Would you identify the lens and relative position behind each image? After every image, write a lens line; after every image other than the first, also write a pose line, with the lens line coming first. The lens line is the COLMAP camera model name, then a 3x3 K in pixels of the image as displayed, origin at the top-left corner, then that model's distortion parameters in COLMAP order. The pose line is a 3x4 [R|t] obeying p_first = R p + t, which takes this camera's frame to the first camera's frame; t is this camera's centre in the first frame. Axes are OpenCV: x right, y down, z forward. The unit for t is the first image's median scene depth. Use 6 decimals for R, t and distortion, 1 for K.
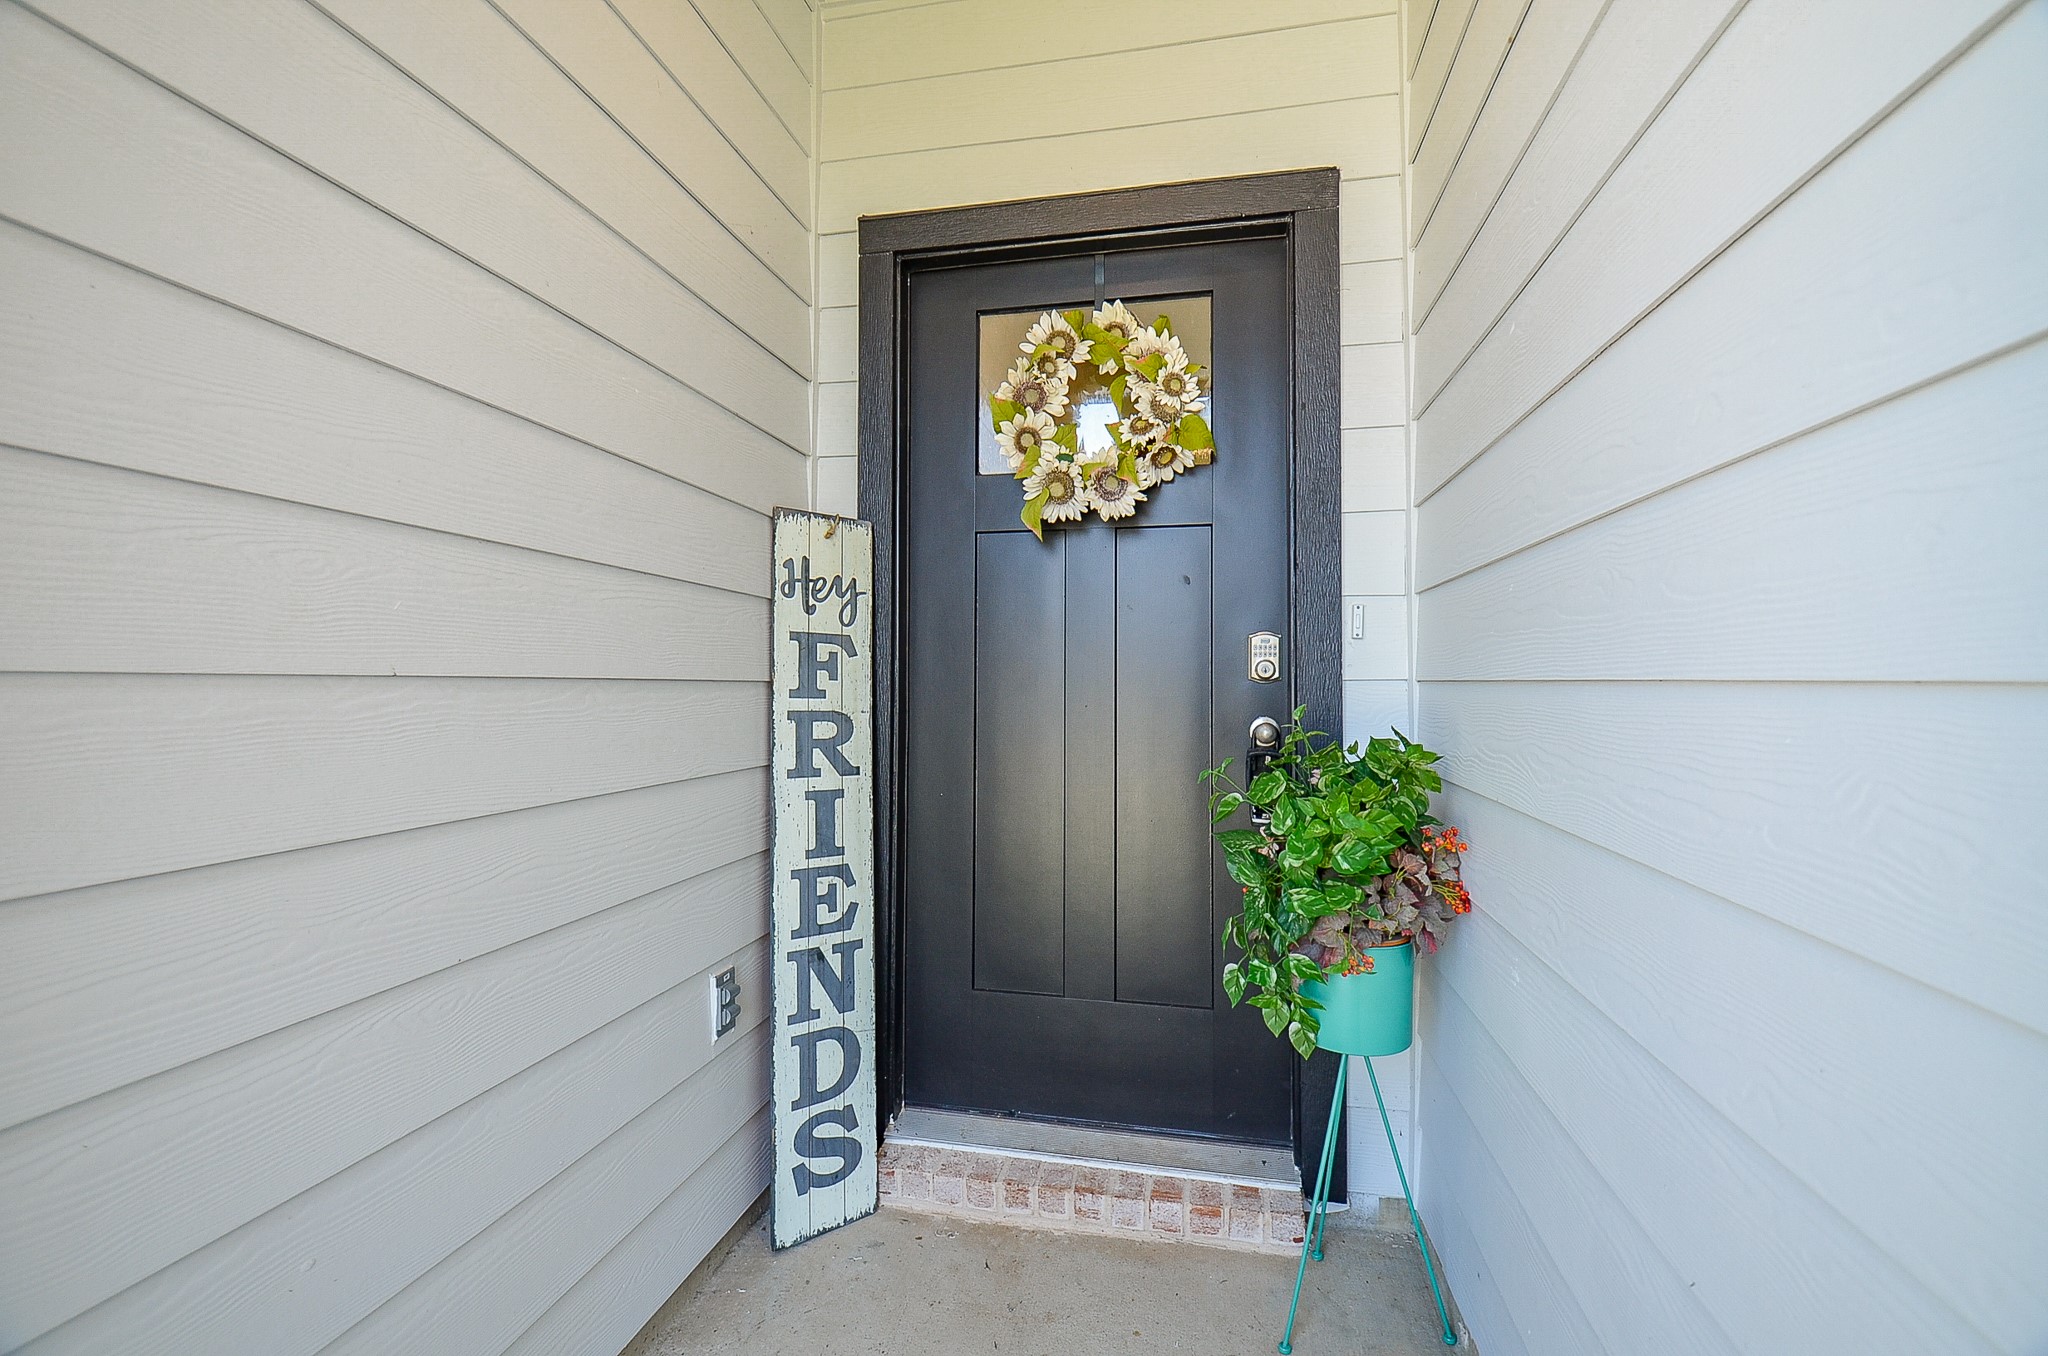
lens RADIAL K [[926.3, 0, 1003.7], [0, 926.3, 666.8], [0, 0, 1]] dist [-0.006843, -0.008691]
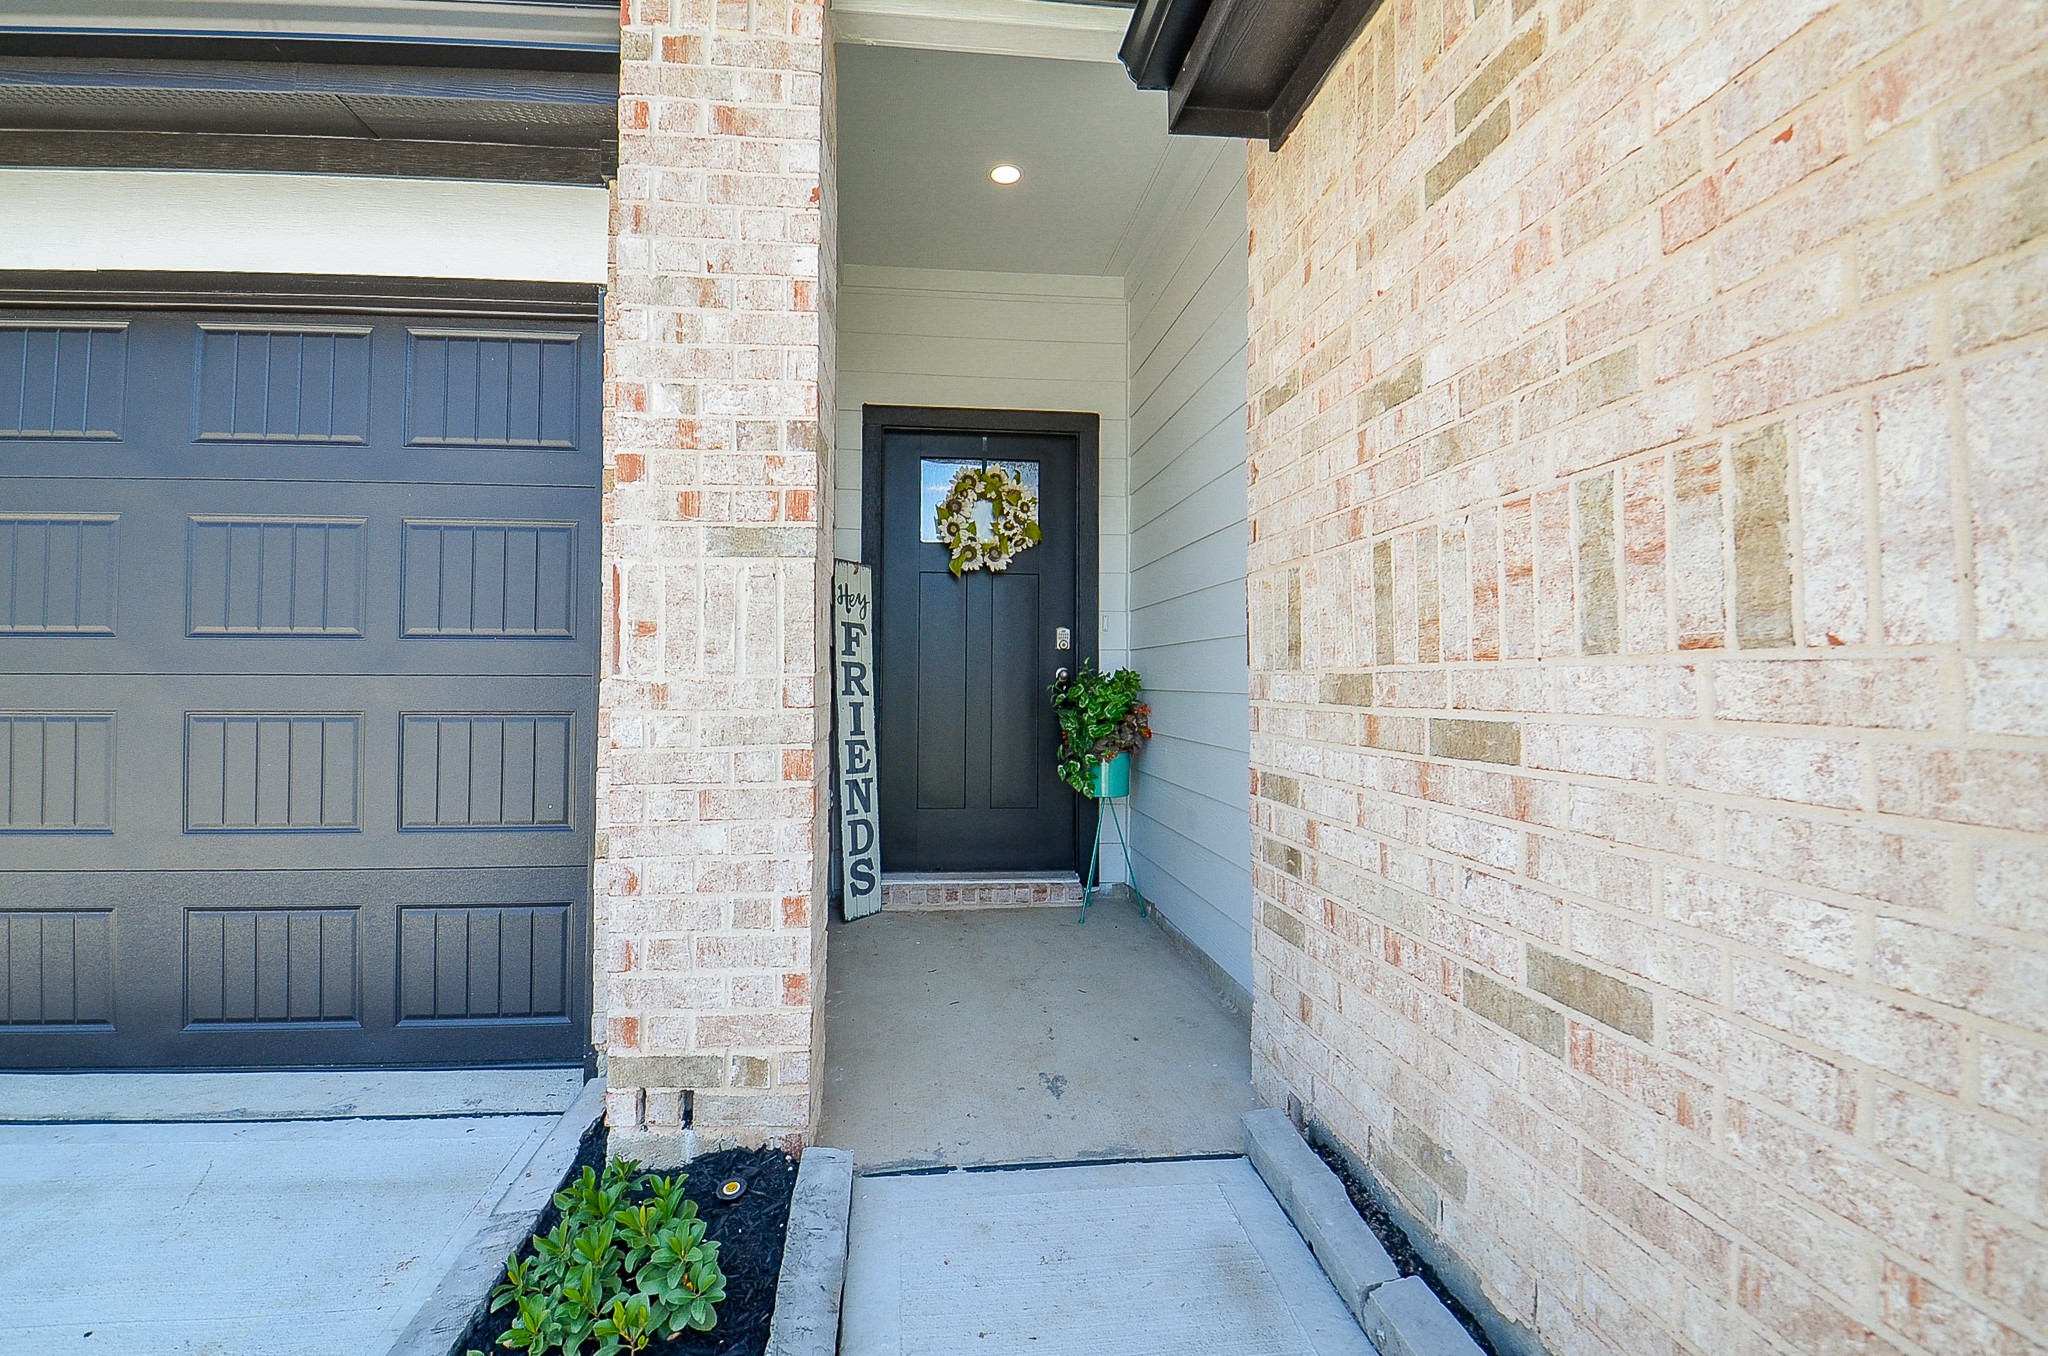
lens RADIAL K [[926.3, 0, 994.2], [0, 926.3, 659.0], [0, 0, 1]] dist [-0.006843, -0.008691]
pose [[0.956242, 0.011380, 0.292355, -0.493078], [-0.011084, 0.999935, -0.002669, 0.043179], [-0.292366, -0.000689, 0.956306, -0.985475]]
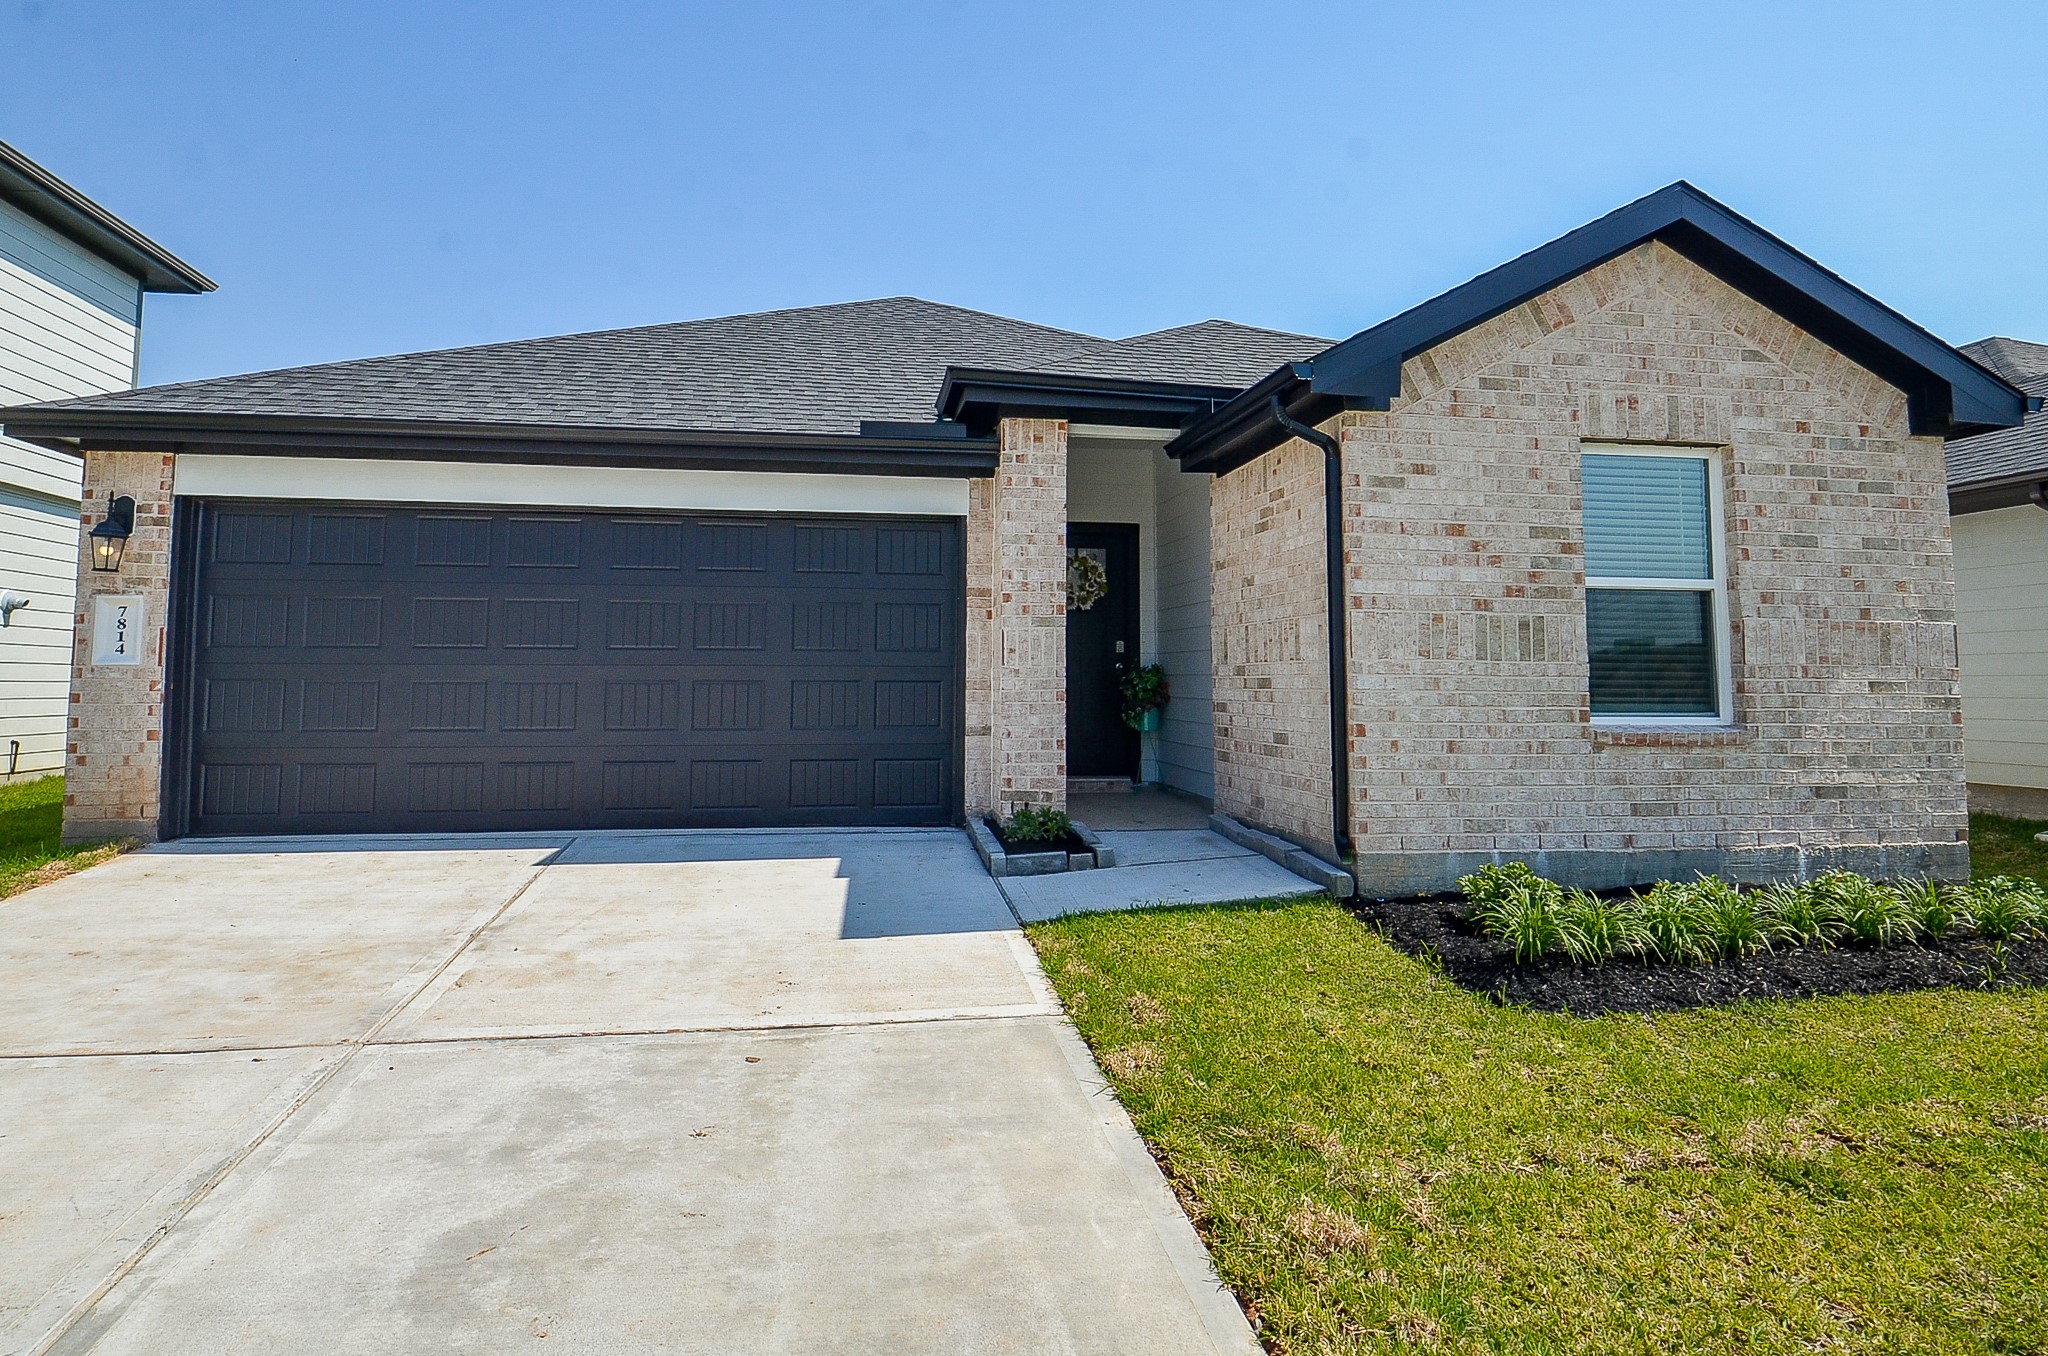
lens RADIAL K [[1065.7, 0, 999.9], [0, 1065.7, 596.8], [0, 0, 1]] dist [0.001783, -0.013010]
pose [[0.946693, 0.029632, 0.320772, -1.633106], [-0.013110, 0.998479, -0.053545, 0.024992], [-0.321871, 0.046485, 0.945642, -3.057679]]
